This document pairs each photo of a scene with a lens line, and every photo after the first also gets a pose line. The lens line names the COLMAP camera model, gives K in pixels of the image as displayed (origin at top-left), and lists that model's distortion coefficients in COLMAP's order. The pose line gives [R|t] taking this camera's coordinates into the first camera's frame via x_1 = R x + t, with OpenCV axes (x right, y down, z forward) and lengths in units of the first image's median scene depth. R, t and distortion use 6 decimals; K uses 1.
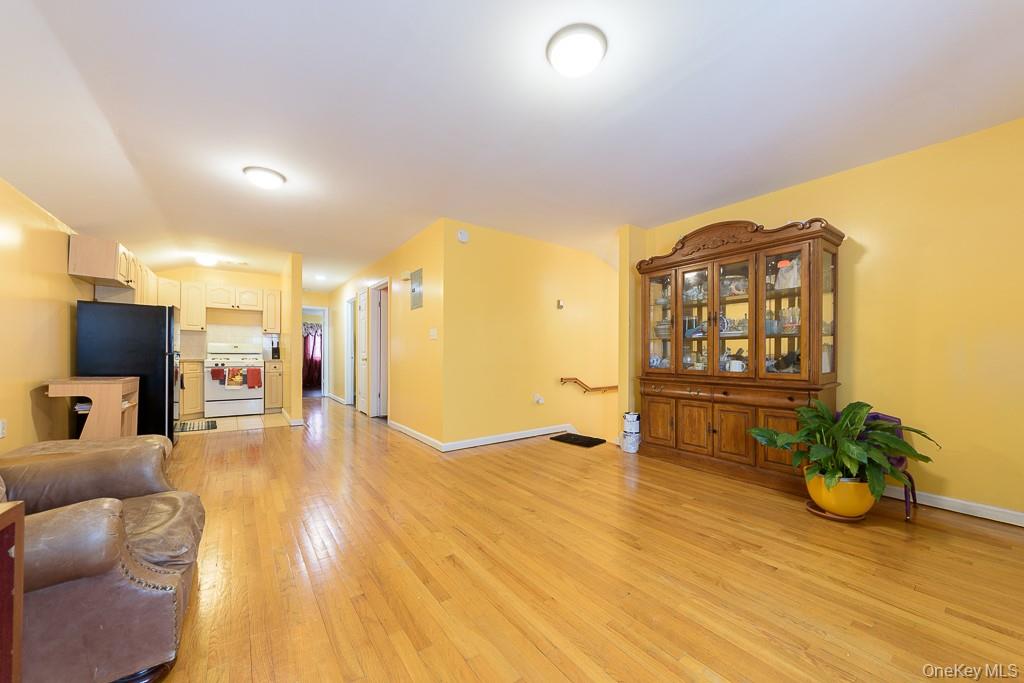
lens RADIAL K [[367.8, 0, 515.5], [0, 367.8, 358.6], [0, 0, 1]] dist [0.000106, -0.000019]
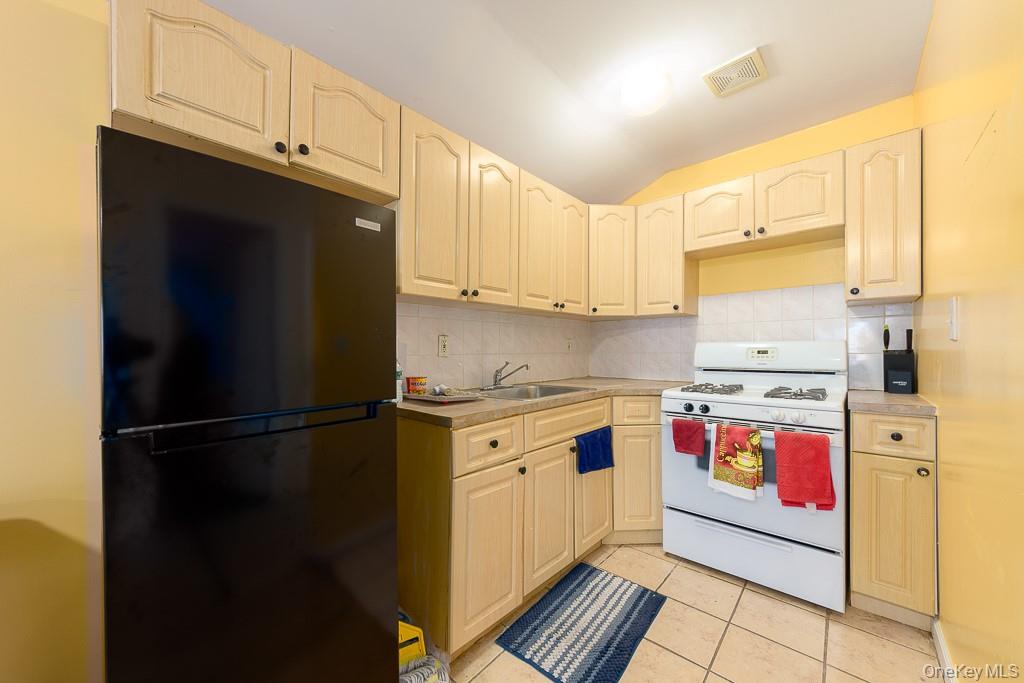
lens RADIAL K [[367.8, 0, 513.7], [0, 367.8, 350.2], [0, 0, 1]] dist [0.000106, -0.000019]
pose [[0.183725, -0.005775, -0.982961, -0.486118], [-0.001130, 0.999981, -0.006086, -0.032587], [0.982977, 0.002229, 0.183715, 0.744926]]
